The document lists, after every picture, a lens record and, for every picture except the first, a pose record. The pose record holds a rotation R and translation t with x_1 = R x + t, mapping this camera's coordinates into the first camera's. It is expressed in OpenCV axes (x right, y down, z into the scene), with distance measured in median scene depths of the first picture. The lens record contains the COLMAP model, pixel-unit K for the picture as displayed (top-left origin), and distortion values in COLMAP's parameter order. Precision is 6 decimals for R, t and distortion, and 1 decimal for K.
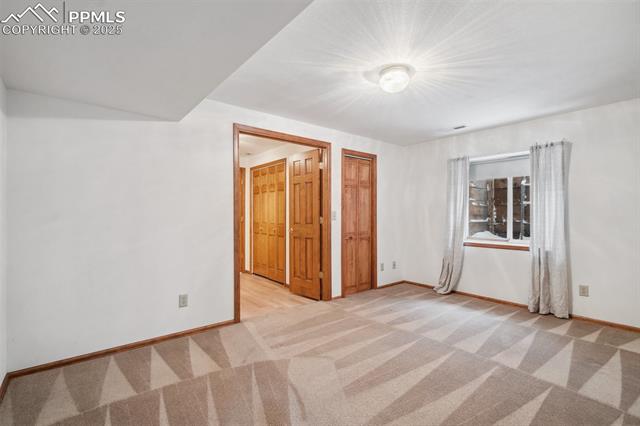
lens RADIAL K [[291.7, 0, 322.4], [0, 291.7, 215.2], [0, 0, 1]] dist [-0.007931, 0.002394]
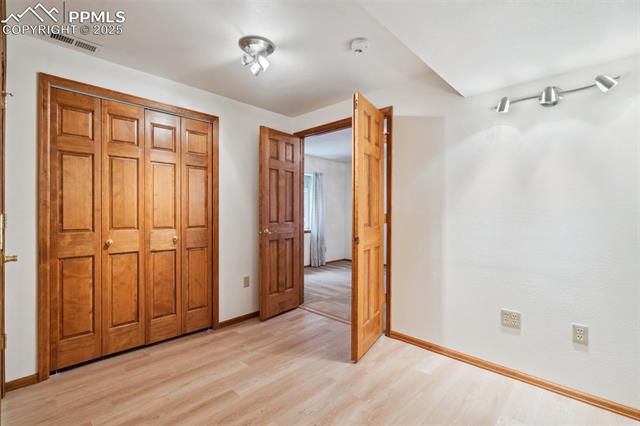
lens RADIAL K [[291.7, 0, 318.9], [0, 291.7, 210.9], [0, 0, 1]] dist [-0.007931, 0.002394]
pose [[-0.093078, -0.005027, 0.995646, -0.878313], [-0.003190, 0.999984, 0.004751, -0.004588], [-0.995654, -0.002734, -0.093092, 0.991753]]
